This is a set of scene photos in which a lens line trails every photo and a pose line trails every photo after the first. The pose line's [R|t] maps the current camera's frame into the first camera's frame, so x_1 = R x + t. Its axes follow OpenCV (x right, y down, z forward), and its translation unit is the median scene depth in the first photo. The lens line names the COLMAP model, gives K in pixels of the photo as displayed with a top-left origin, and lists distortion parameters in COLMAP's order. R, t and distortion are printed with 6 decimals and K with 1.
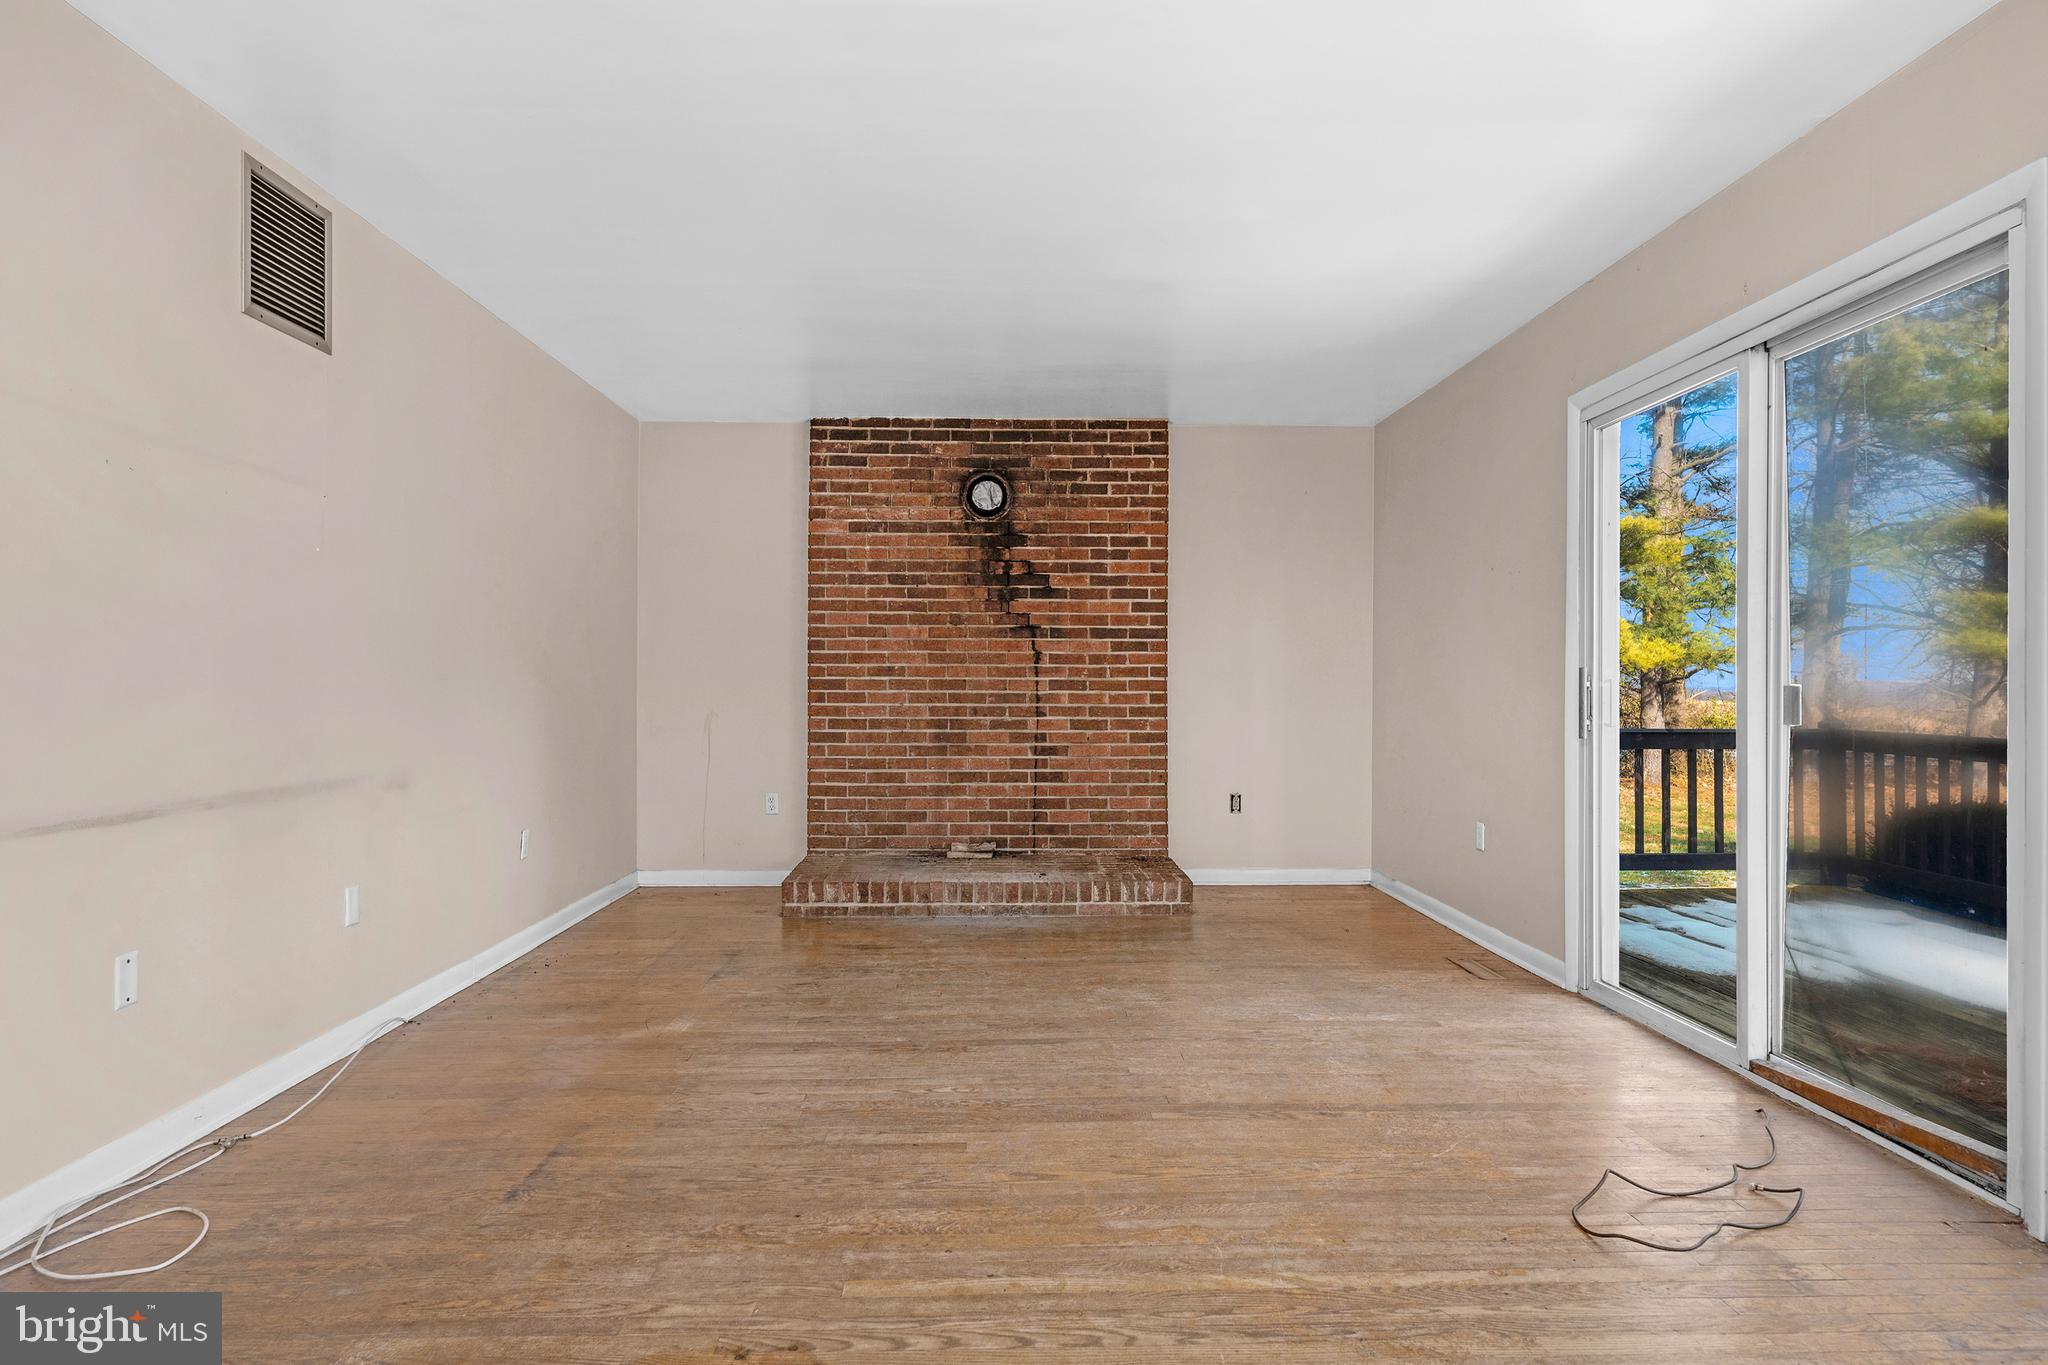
lens RADIAL K [[1217.7, 0, 1028.5], [0, 1217.7, 686.3], [0, 0, 1]] dist [-0.000792, -0.002862]
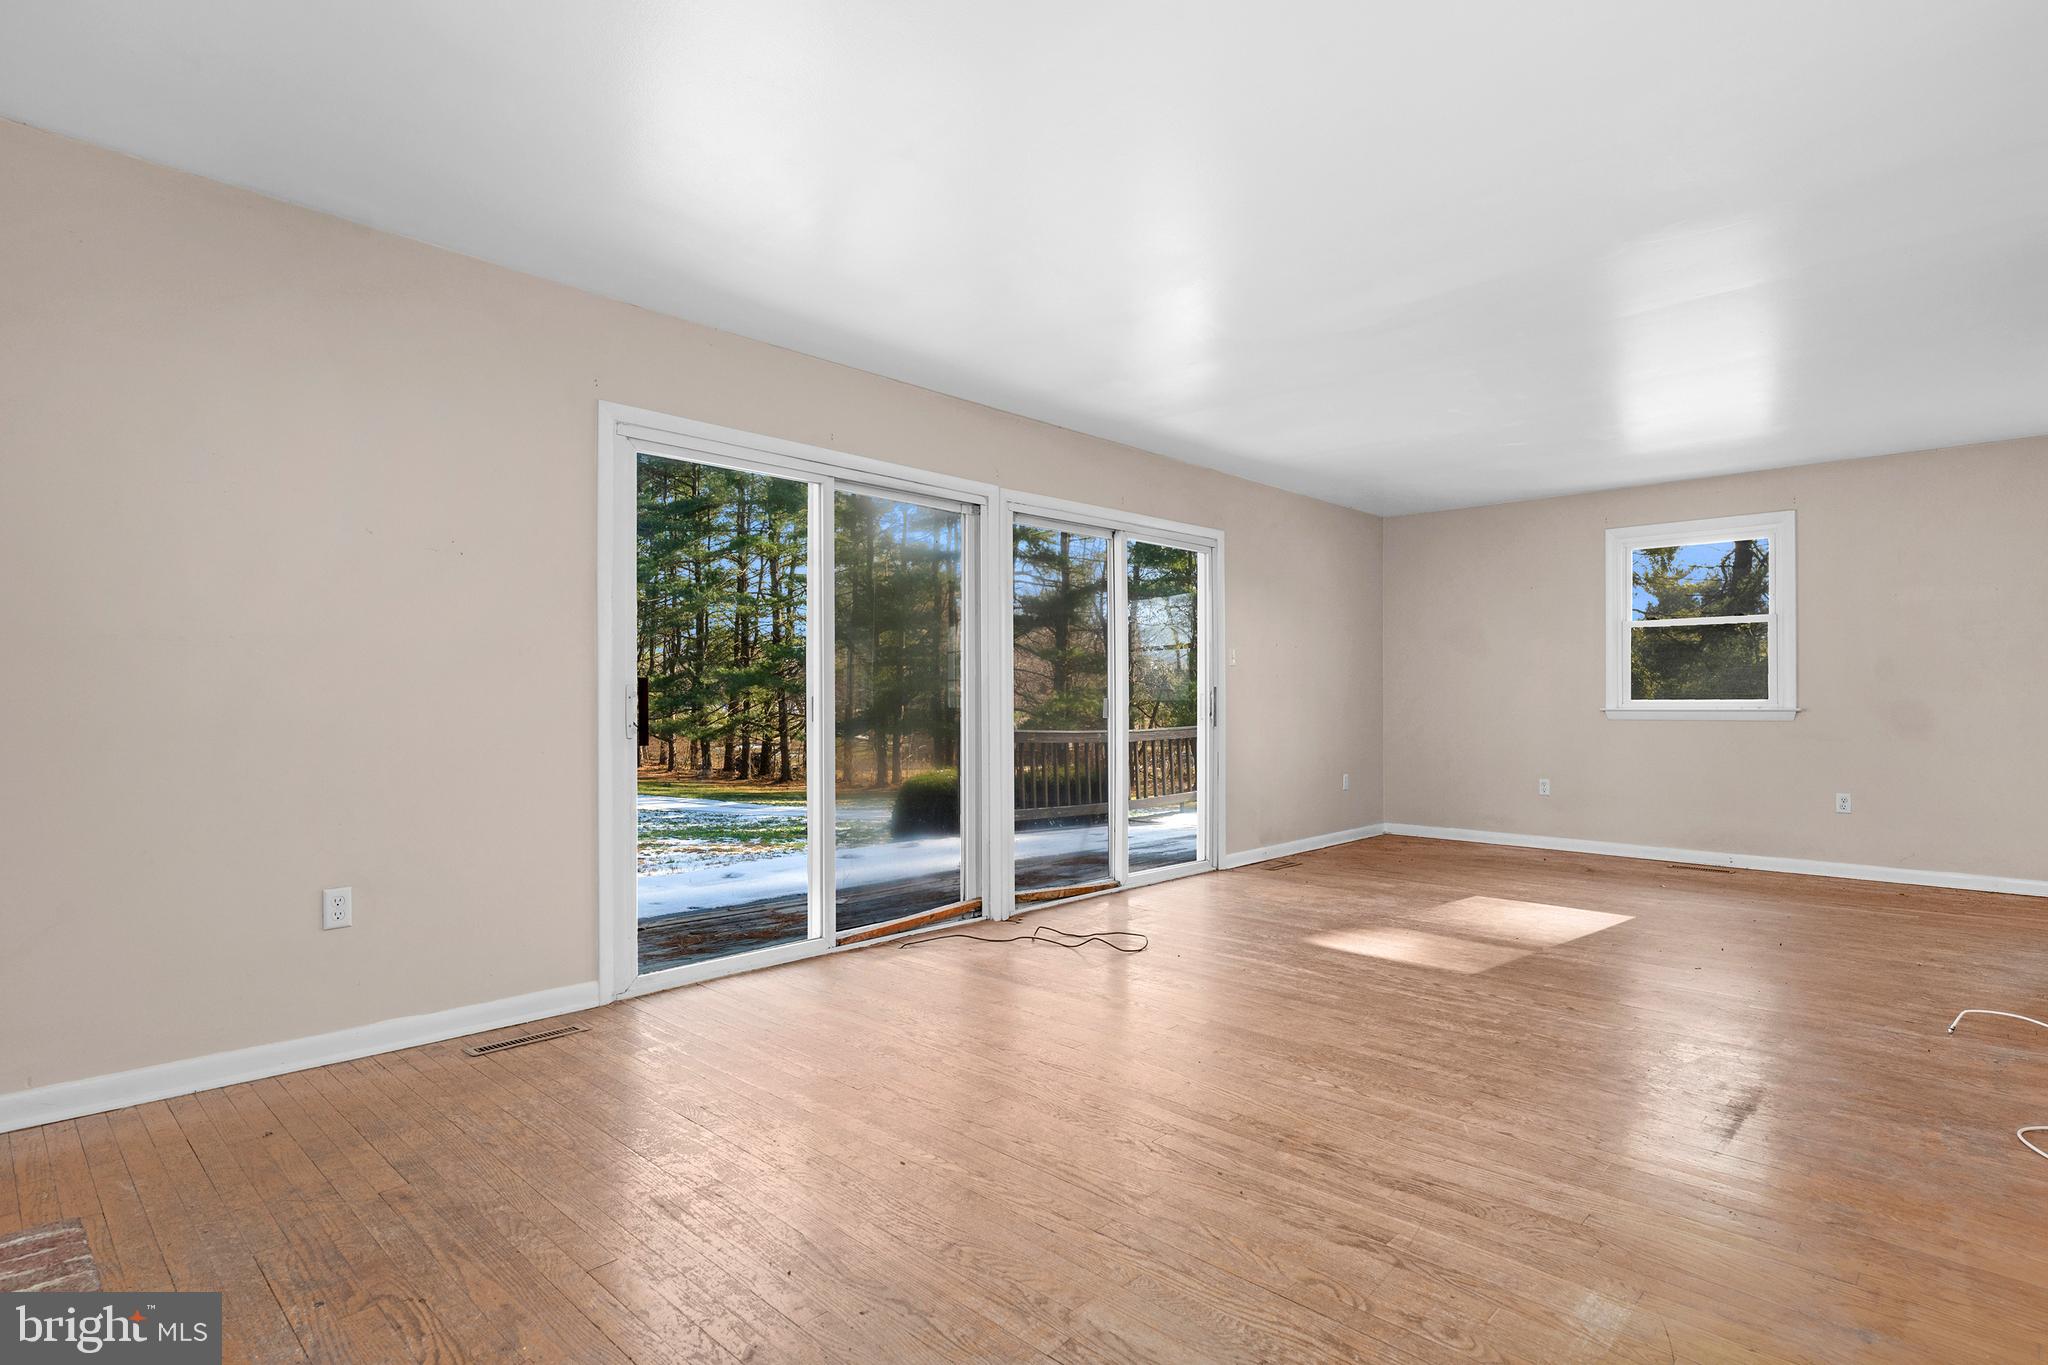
lens RADIAL K [[1028.4, 0, 1018.8], [0, 1028.4, 693.1], [0, 0, 1]] dist [0.001665, 0.001536]
pose [[-0.699479, 0.001116, 0.714652, -0.292579], [-0.004650, 0.999971, -0.006113, 0.000419], [-0.714638, -0.007599, -0.699453, 1.017004]]
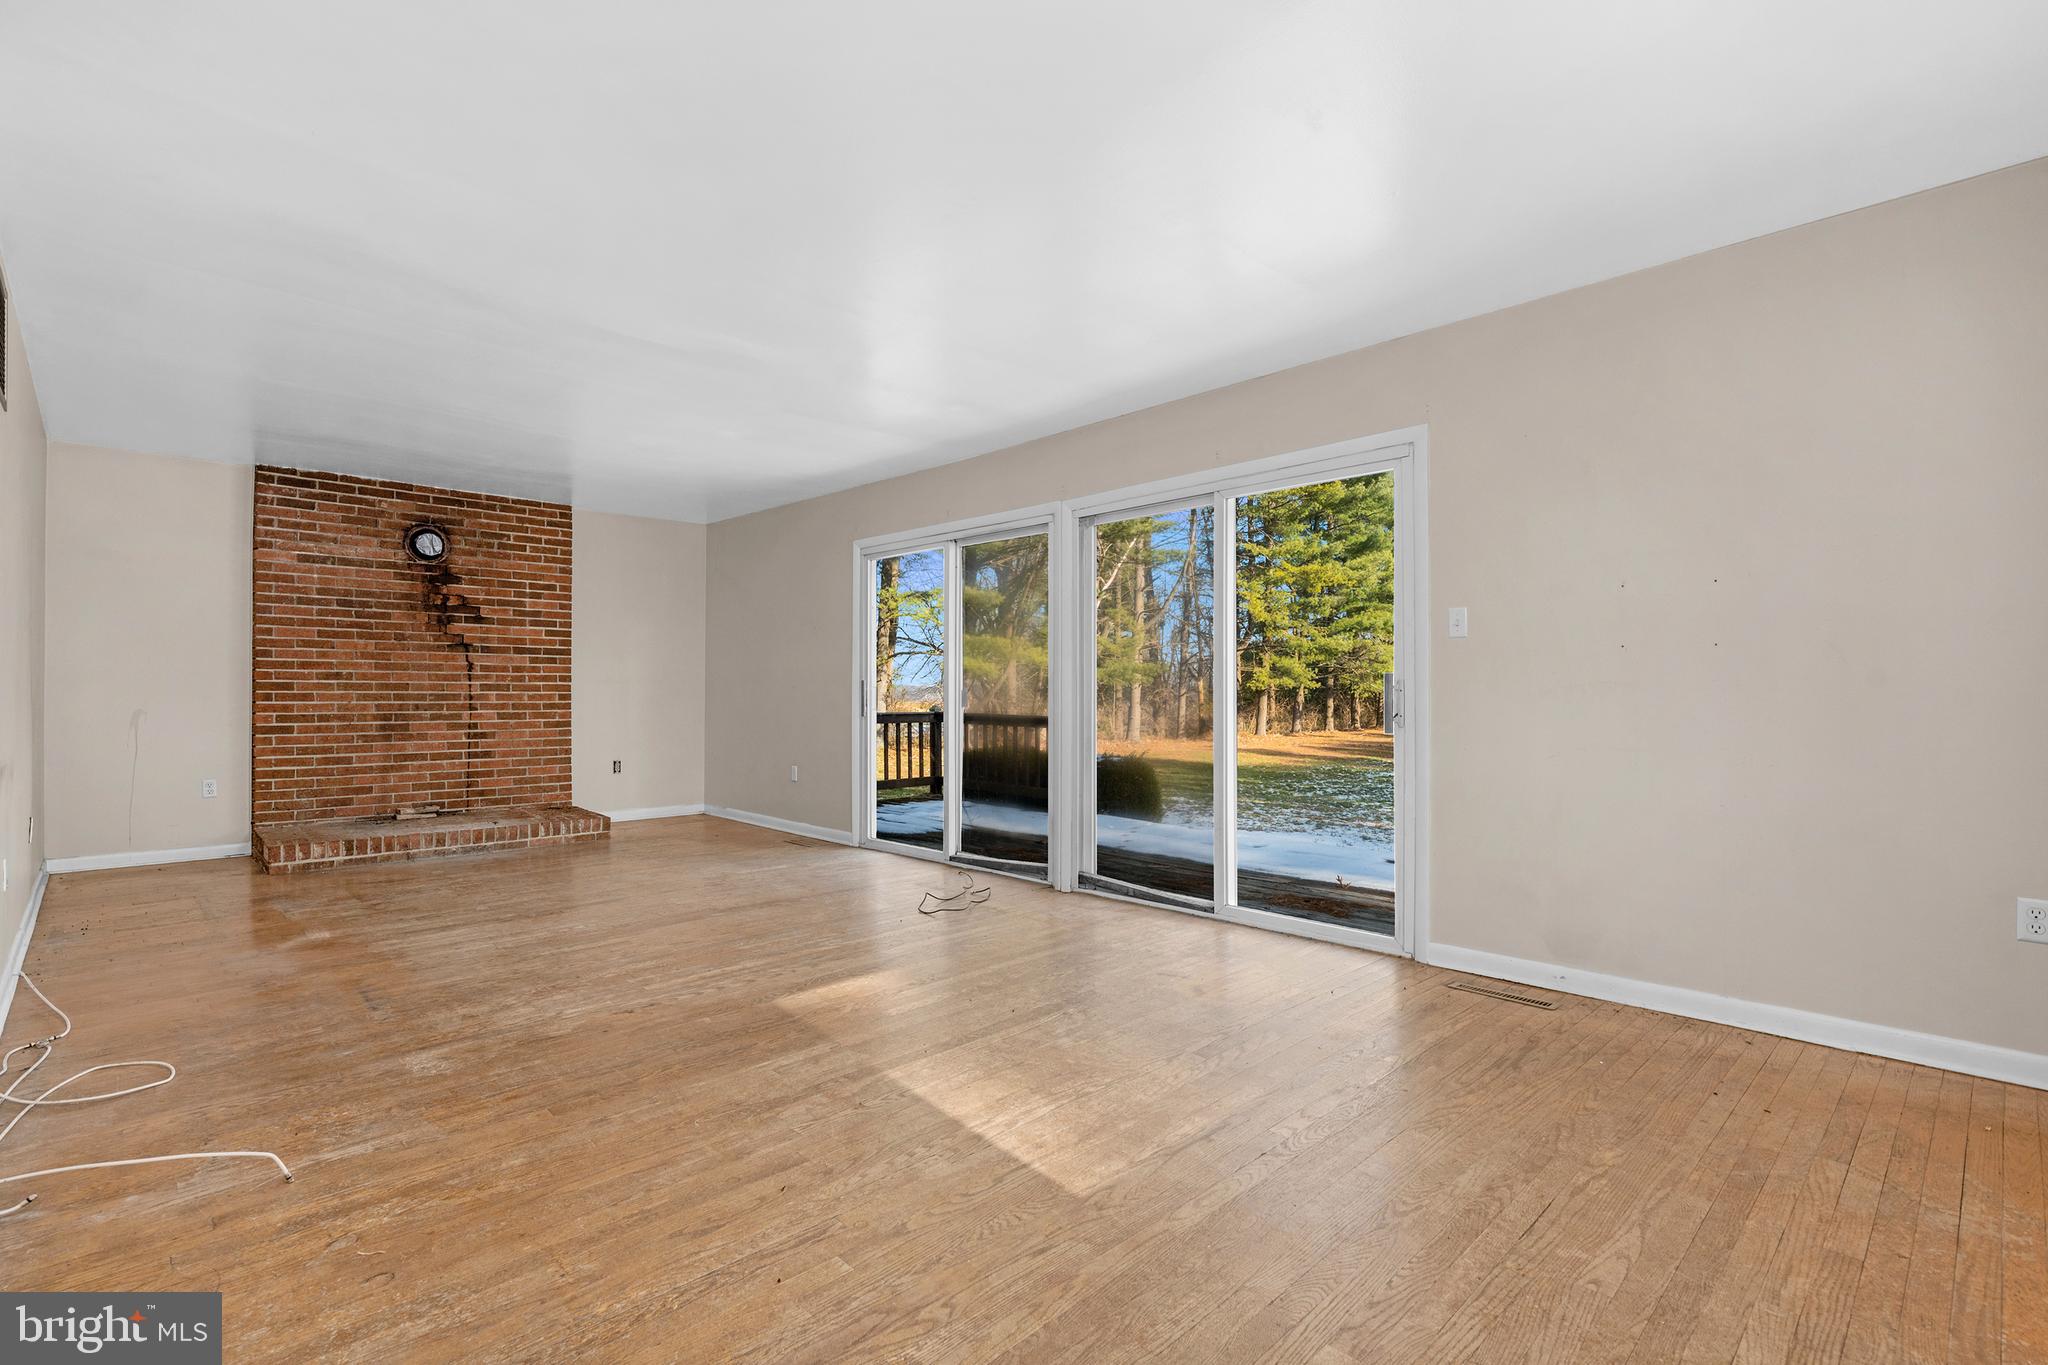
lens RADIAL K [[938.2, 0, 1026.5], [0, 938.2, 690.4], [0, 0, 1]] dist [-0.000257, 0.001331]
pose [[0.734365, 0.001055, 0.678754, -0.281523], [-0.003665, 0.999990, 0.002411, -0.002805], [-0.678745, -0.004259, 0.734362, -0.217537]]
